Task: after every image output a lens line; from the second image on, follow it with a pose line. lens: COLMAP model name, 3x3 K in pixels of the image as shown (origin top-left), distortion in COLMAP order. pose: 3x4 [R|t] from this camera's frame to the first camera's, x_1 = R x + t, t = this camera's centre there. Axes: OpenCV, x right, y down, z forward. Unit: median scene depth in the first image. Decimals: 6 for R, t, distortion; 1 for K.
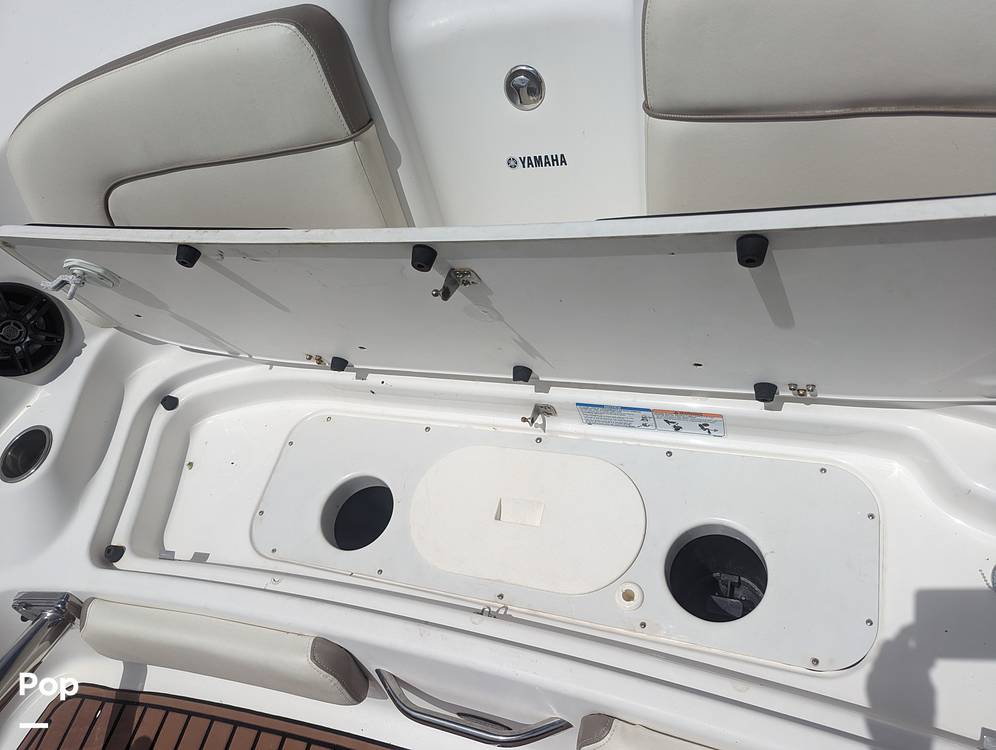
lens RADIAL K [[699.7, 0, 498.0], [0, 699.7, 375.0], [0, 0, 1]] dist [0.022752, -0.036279]
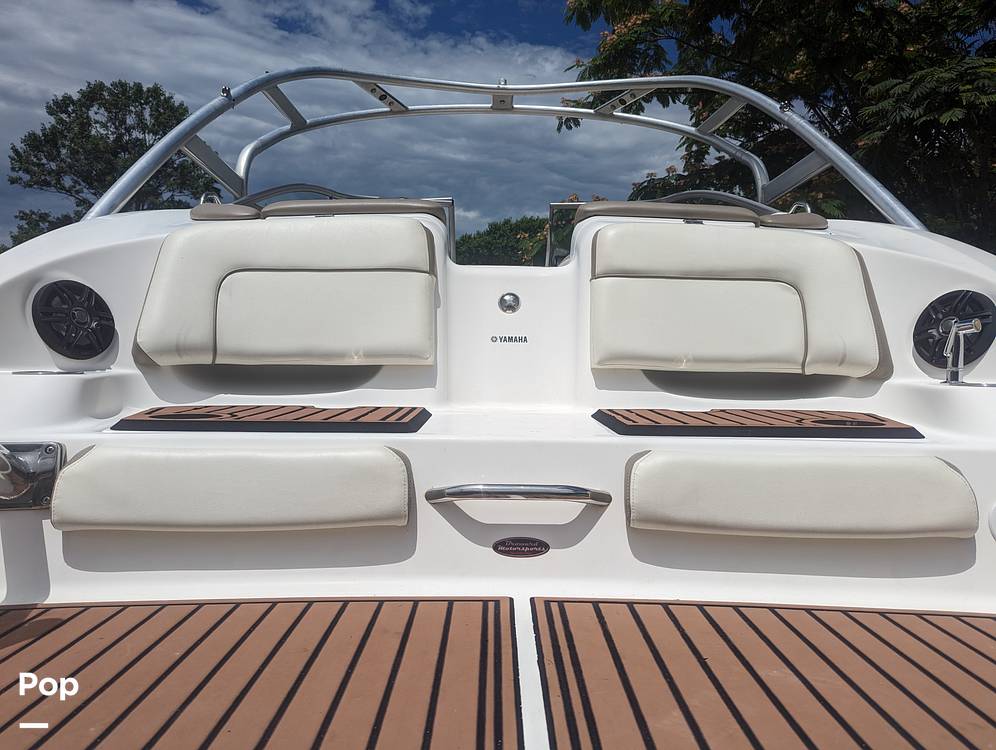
lens RADIAL K [[723.5, 0, 499.2], [0, 723.5, 366.9], [0, 0, 1]] dist [0.010633, -0.009585]
pose [[0.907683, 0.323408, 0.267430, -0.416038], [0.070320, 0.511034, -0.856679, 1.235267], [-0.413723, 0.796399, 0.441115, 0.280556]]
